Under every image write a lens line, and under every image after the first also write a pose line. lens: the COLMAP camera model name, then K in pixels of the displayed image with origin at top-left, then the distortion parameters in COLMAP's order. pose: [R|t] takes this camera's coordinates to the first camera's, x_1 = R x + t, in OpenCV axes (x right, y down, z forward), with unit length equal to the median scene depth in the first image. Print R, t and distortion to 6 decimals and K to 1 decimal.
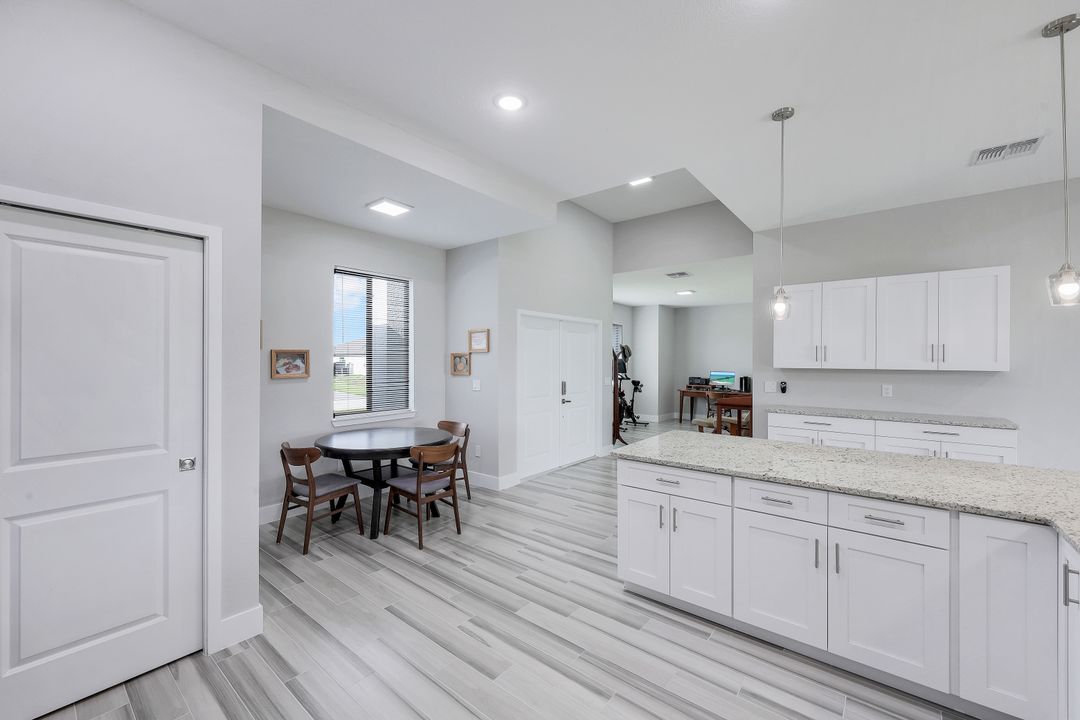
lens RADIAL K [[437.4, 0, 545.3], [0, 437.4, 356.8], [0, 0, 1]] dist [-0.000877, 0.001150]
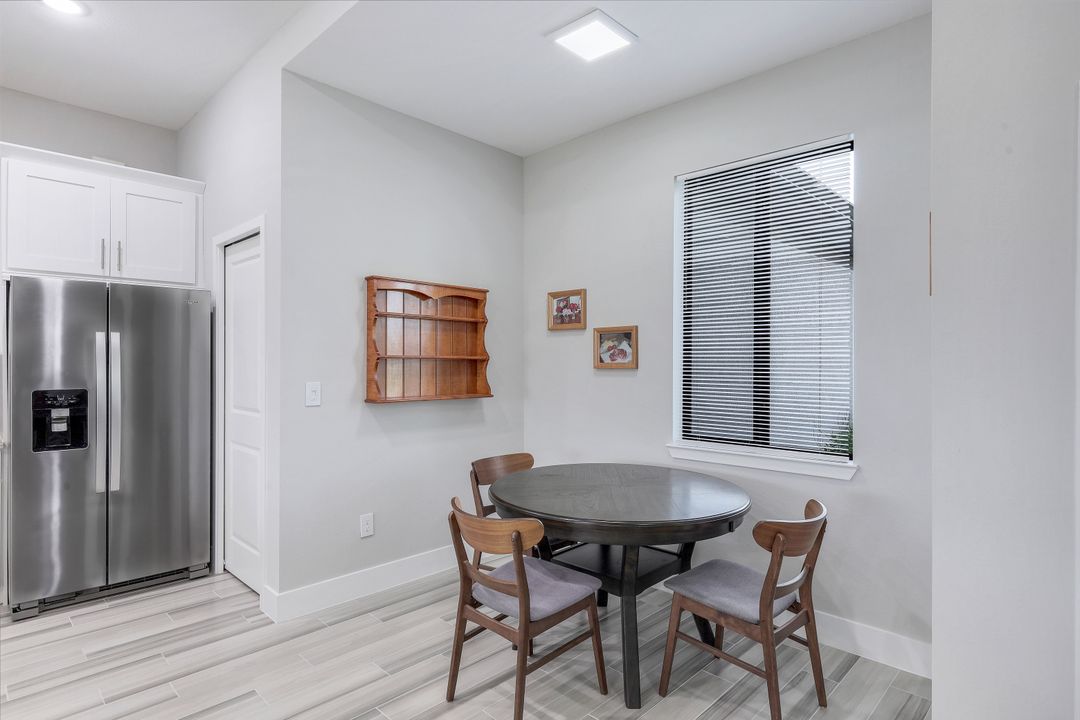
lens RADIAL K [[563.7, 0, 541.9], [0, 563.7, 363.6], [0, 0, 1]] dist [-0.000980, 0.000442]
pose [[-0.103762, -0.001194, -0.994601, 0.290747], [0.006262, 0.999979, -0.001854, 0.040688], [0.994582, -0.006421, -0.103753, 0.968887]]
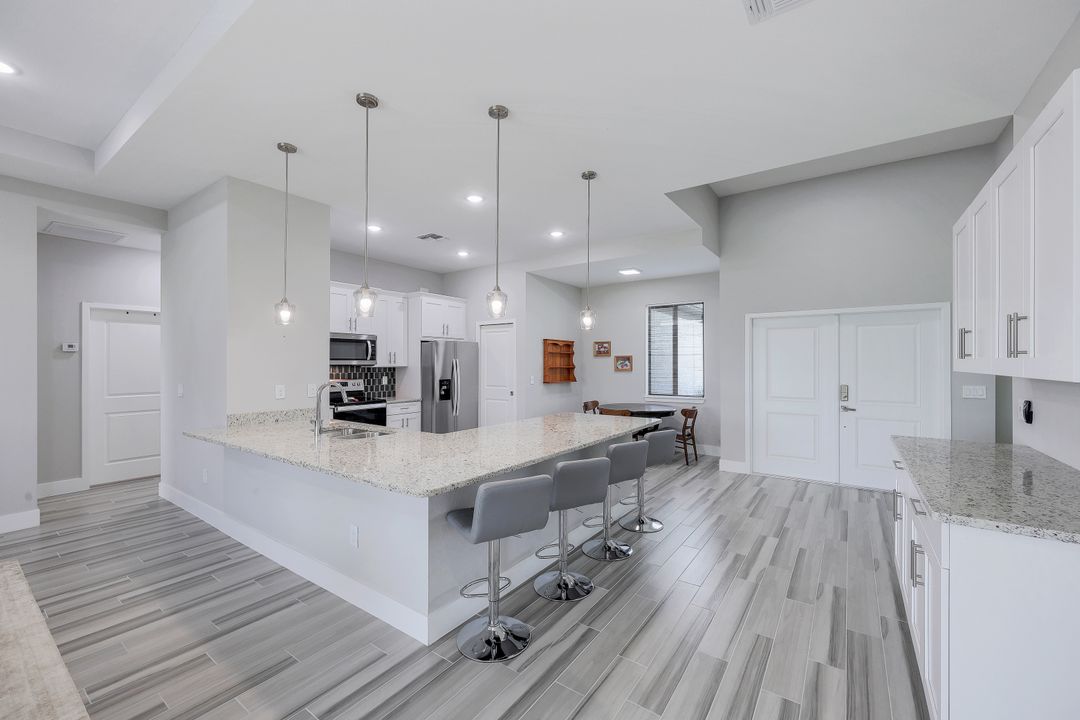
lens RADIAL K [[437.4, 0, 535.8], [0, 437.4, 365.0], [0, 0, 1]] dist [-0.000877, 0.001150]
pose [[0.044567, 0.002840, -0.999002, 1.267939], [0.009273, 0.999952, 0.003256, 0.013091], [0.998963, -0.009409, 0.044539, 0.535704]]
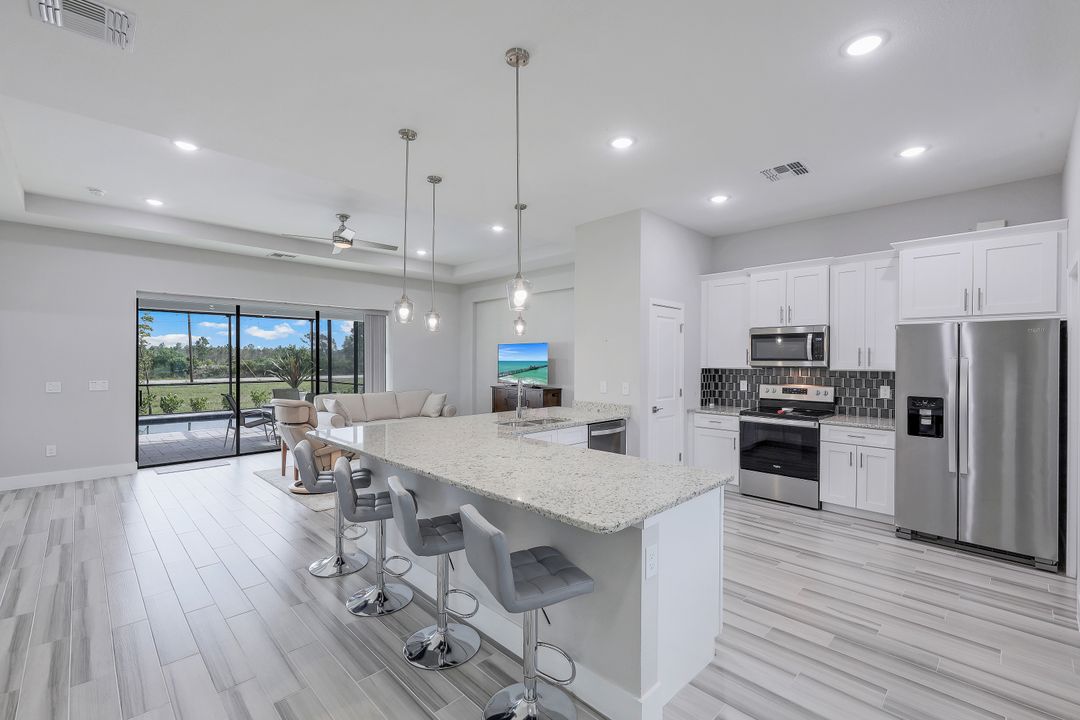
lens RADIAL K [[467.8, 0, 546.3], [0, 467.8, 358.4], [0, 0, 1]] dist [0.001123, -0.000536]
pose [[-0.993313, -0.007001, 0.115238, 0.260272], [-0.008418, 0.999895, -0.011821, 0.010257], [-0.115143, -0.012712, -0.993268, 1.274951]]
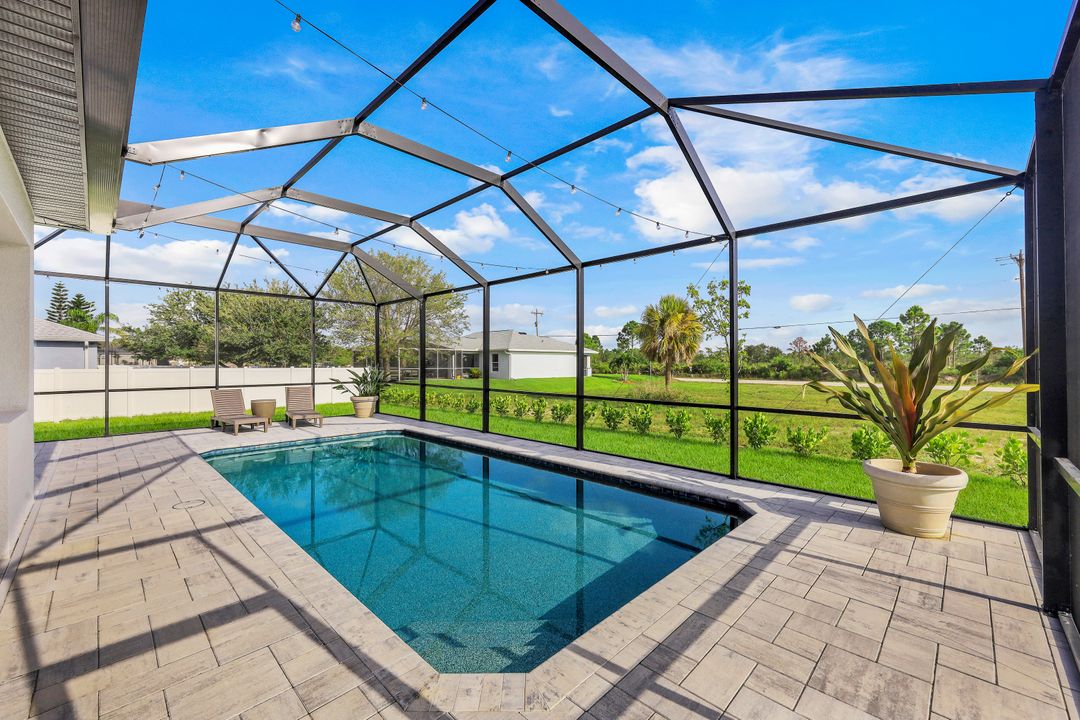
lens RADIAL K [[441.2, 0, 550.5], [0, 441.2, 364.9], [0, 0, 1]] dist [0.000899, 0.000124]
pose [[0.093762, -0.012832, 0.995512, 1.690017], [-0.009222, 0.999863, 0.013757, 0.033003], [-0.995552, -0.010471, 0.093631, -1.580634]]
